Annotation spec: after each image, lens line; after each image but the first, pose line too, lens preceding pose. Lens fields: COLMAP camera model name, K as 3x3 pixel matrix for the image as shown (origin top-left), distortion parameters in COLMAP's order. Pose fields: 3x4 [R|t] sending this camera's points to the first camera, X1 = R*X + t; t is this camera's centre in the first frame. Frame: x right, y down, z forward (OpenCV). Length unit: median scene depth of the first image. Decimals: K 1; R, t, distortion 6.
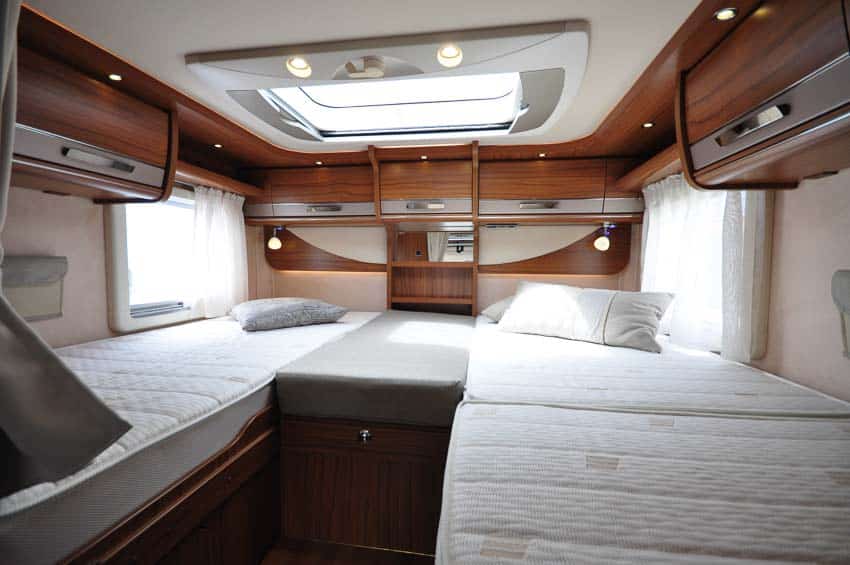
lens RADIAL K [[373.8, 0, 424.4], [0, 373.8, 283.8], [0, 0, 1]] dist [-0.011155, -0.002878]
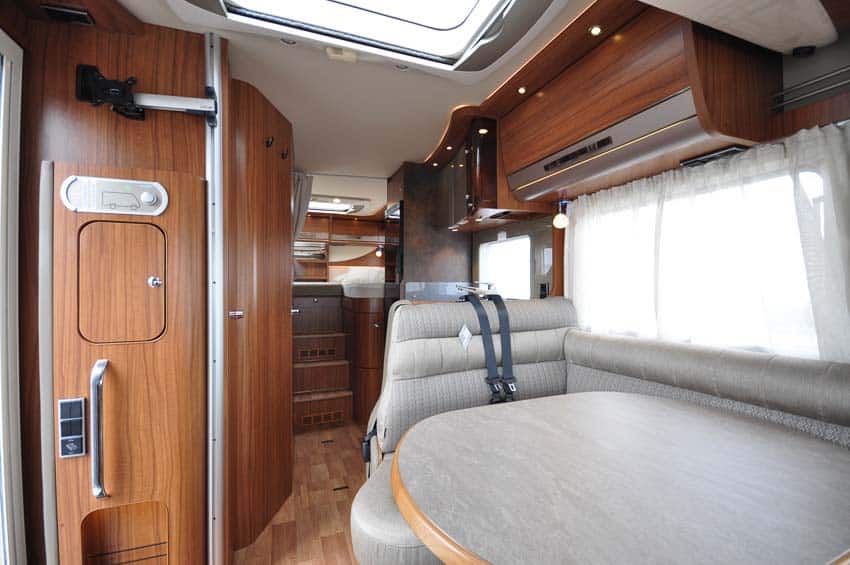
lens RADIAL K [[373.8, 0, 424.0], [0, 373.8, 285.3], [0, 0, 1]] dist [-0.011155, -0.002878]
pose [[0.864504, -0.011185, 0.502501, -0.834166], [0.036758, 0.998482, -0.041015, 0.345816], [-0.501280, 0.053929, 0.863603, -2.078436]]
